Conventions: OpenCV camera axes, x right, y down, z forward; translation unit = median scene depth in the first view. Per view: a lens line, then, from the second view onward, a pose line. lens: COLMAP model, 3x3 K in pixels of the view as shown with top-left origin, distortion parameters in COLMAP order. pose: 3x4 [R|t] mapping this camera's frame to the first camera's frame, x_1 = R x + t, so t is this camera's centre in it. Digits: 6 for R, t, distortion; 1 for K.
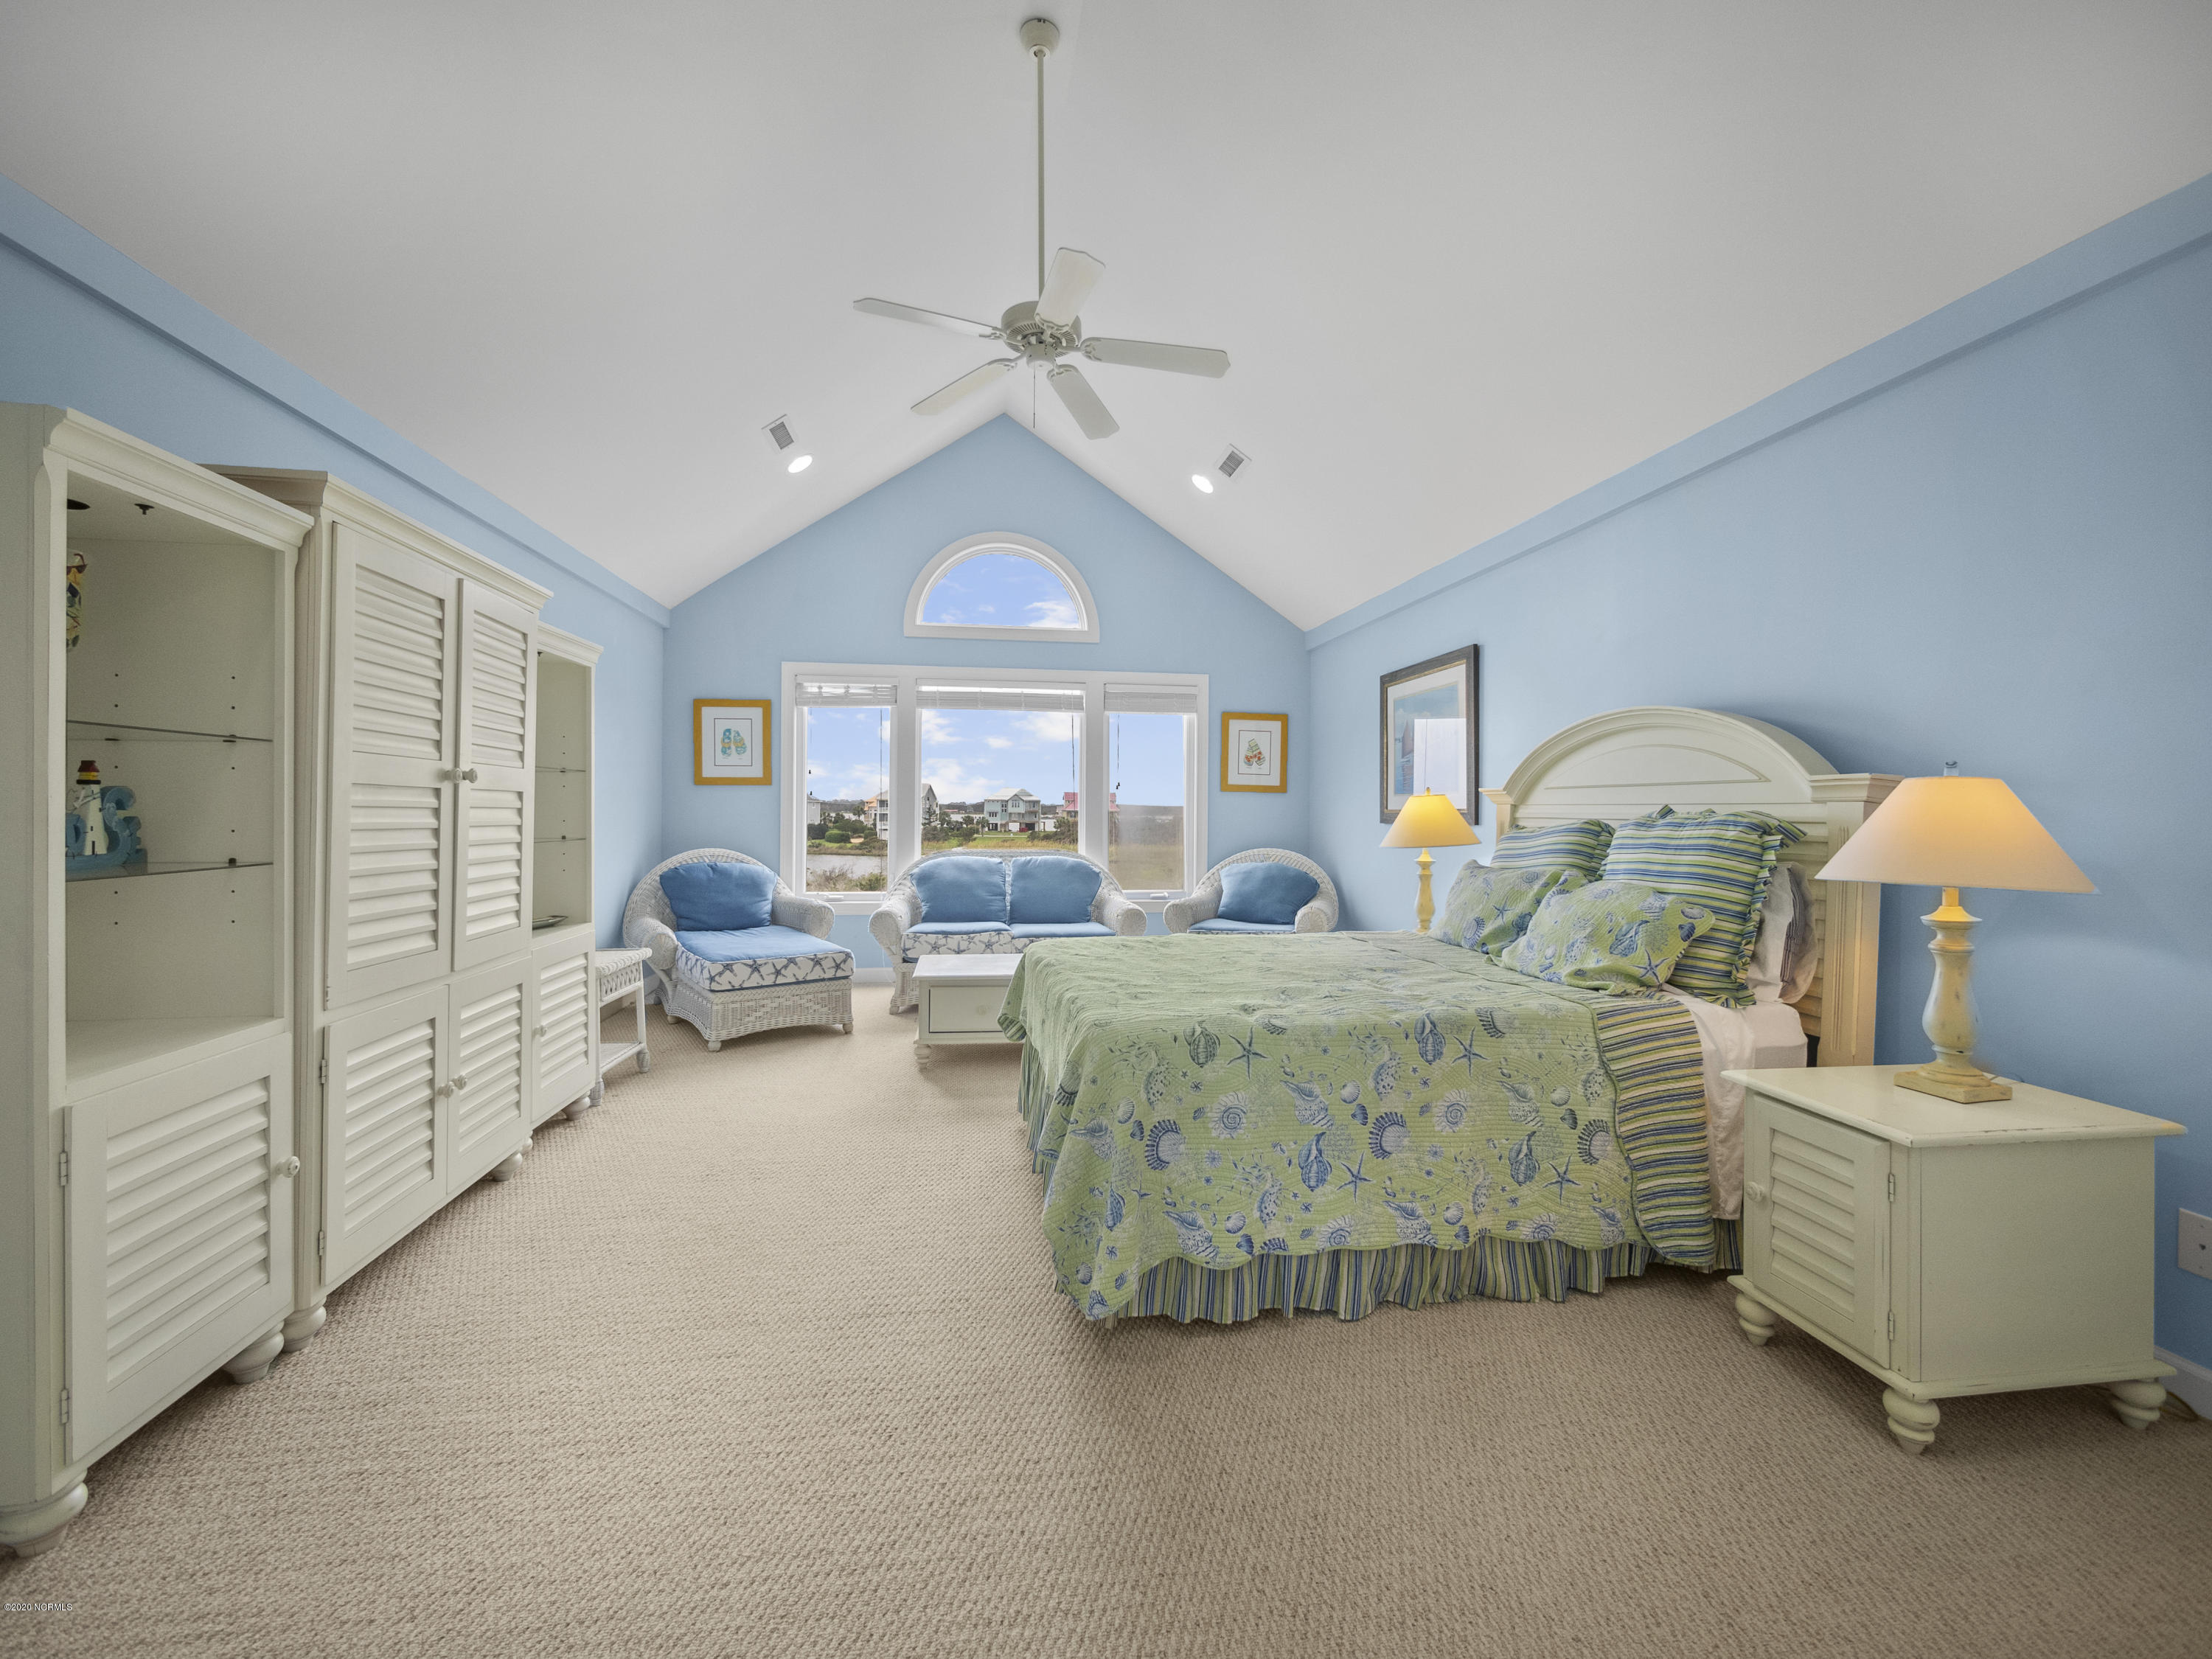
lens RADIAL K [[903.4, 0, 1103.2], [0, 903.4, 819.4], [0, 0, 1]] dist [0.001482, -0.000061]
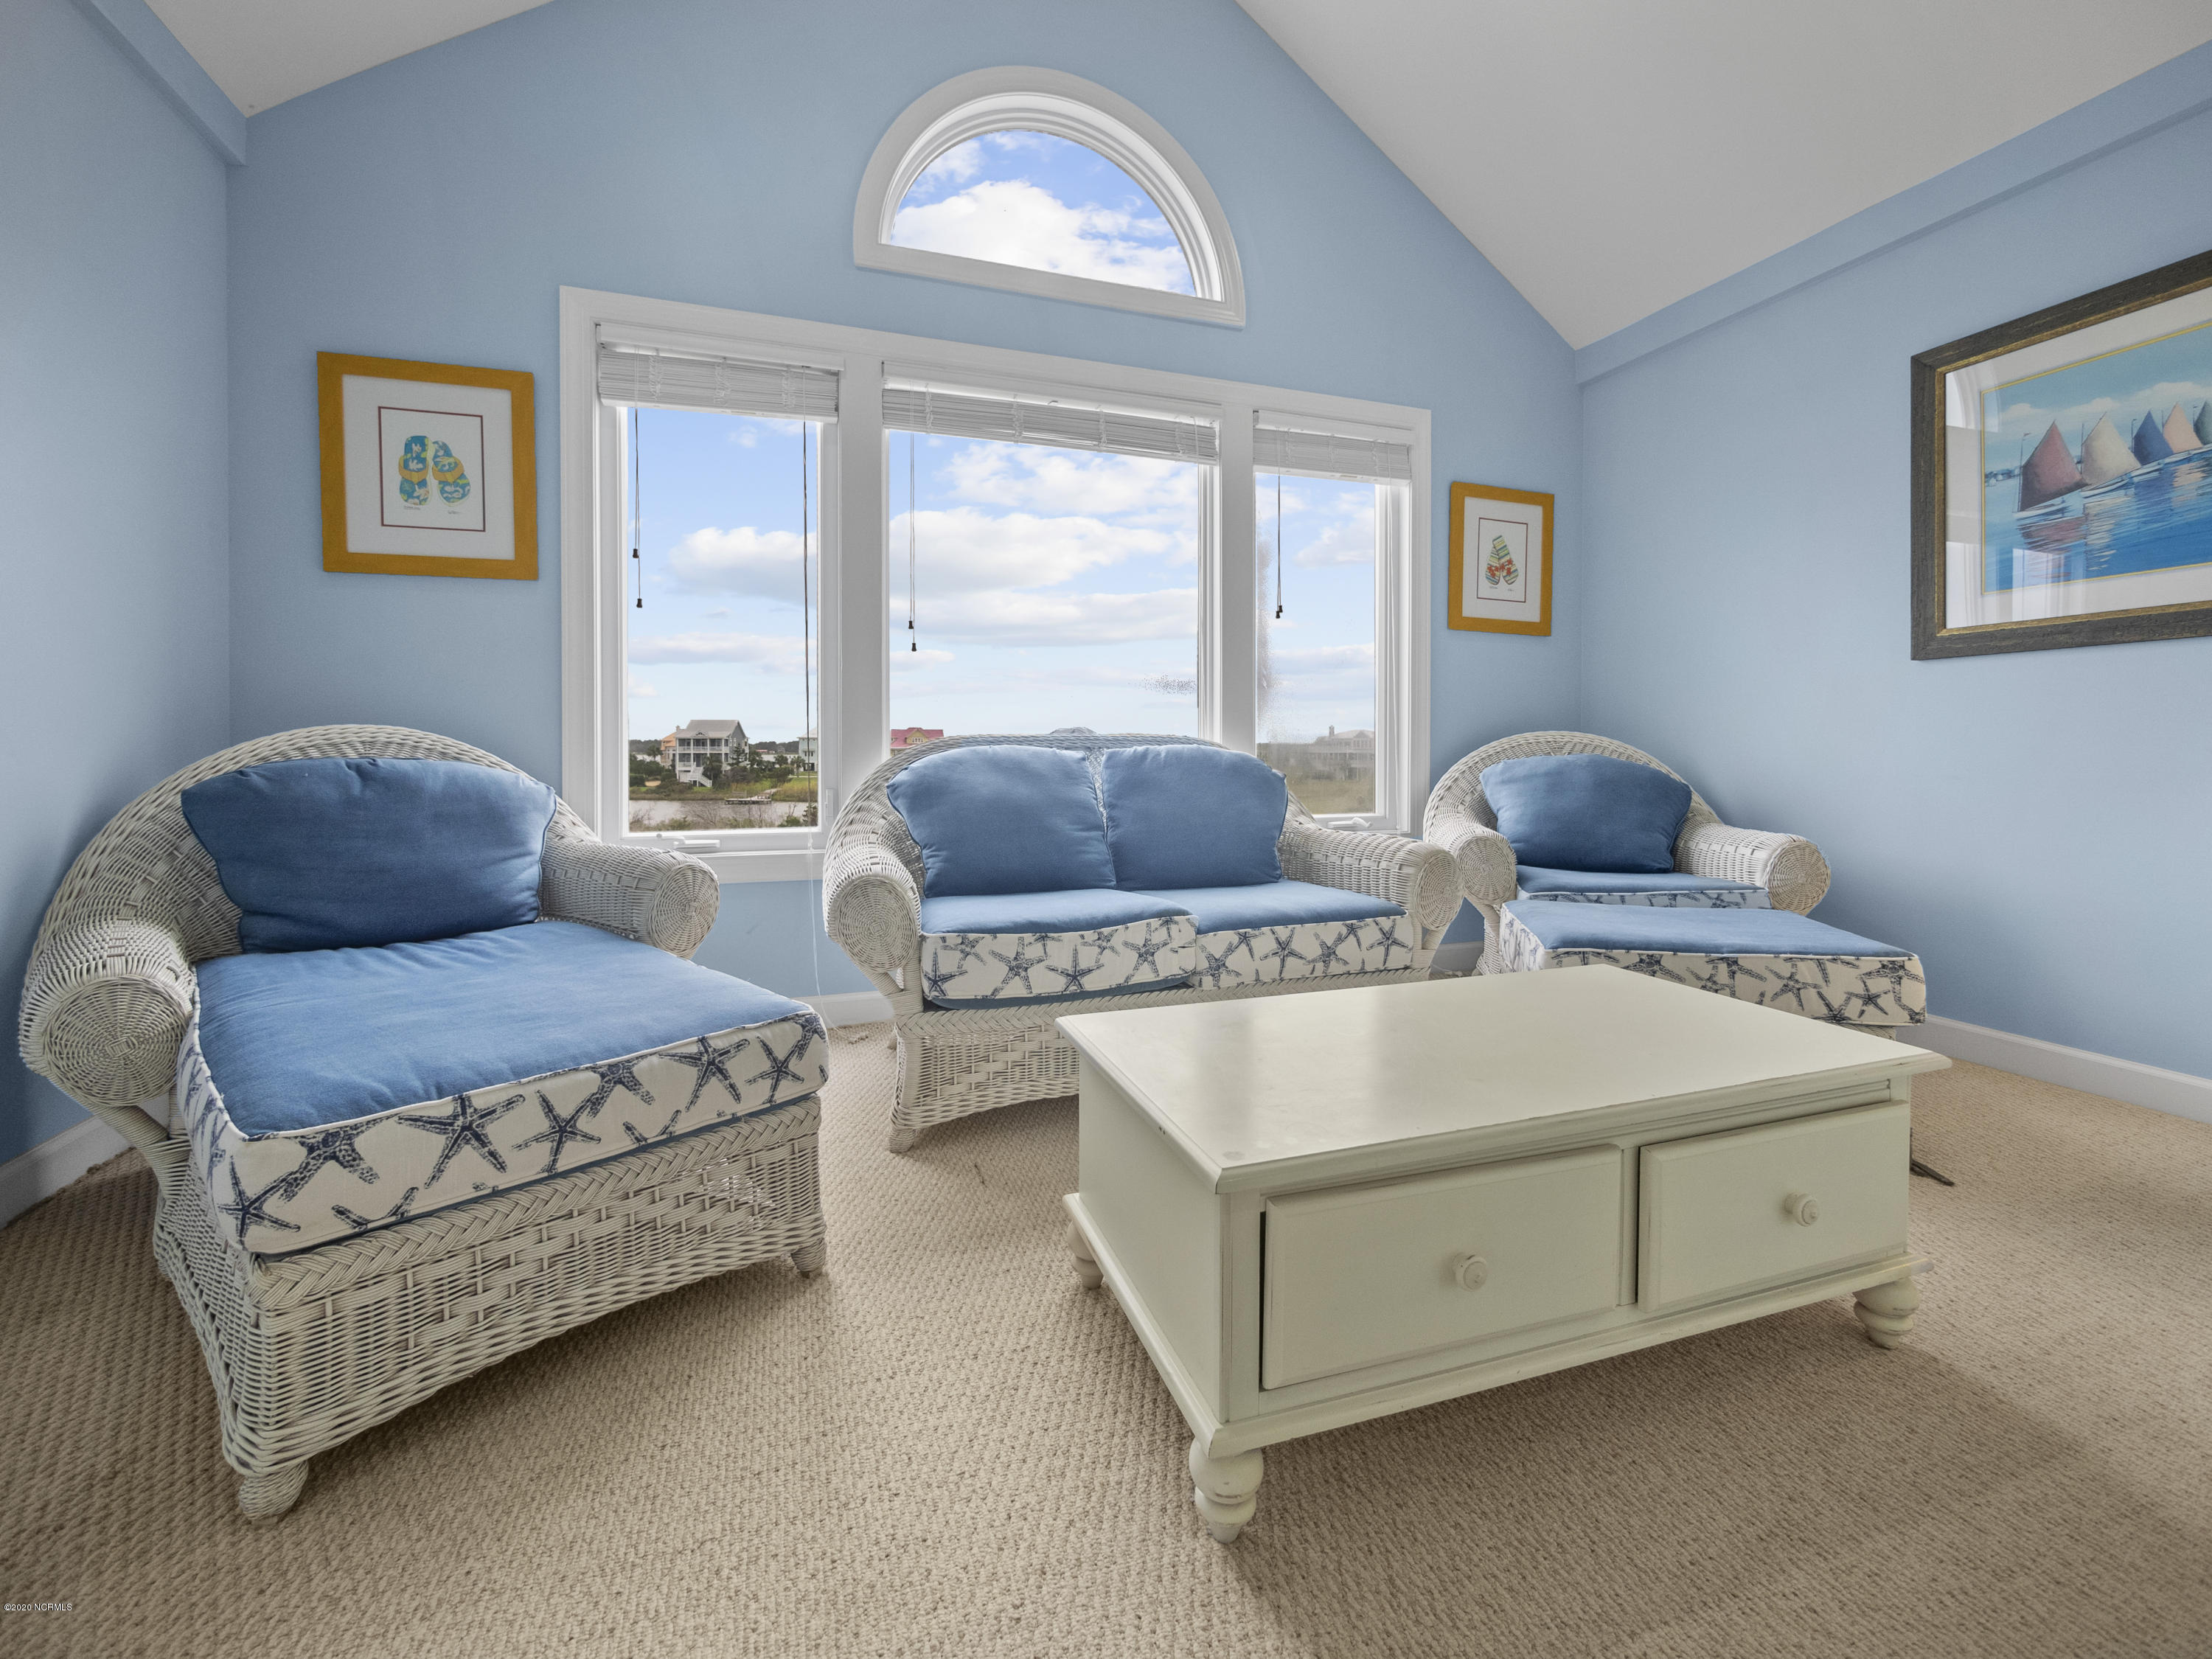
lens RADIAL K [[903.4, 0, 1095.1], [0, 903.4, 764.9], [0, 0, 1]] dist [0.001482, -0.000061]
pose [[0.981562, -0.010705, 0.190844, -0.201348], [0.009575, 0.999931, 0.006845, 0.049186], [-0.190904, -0.004891, 0.981596, 0.558054]]
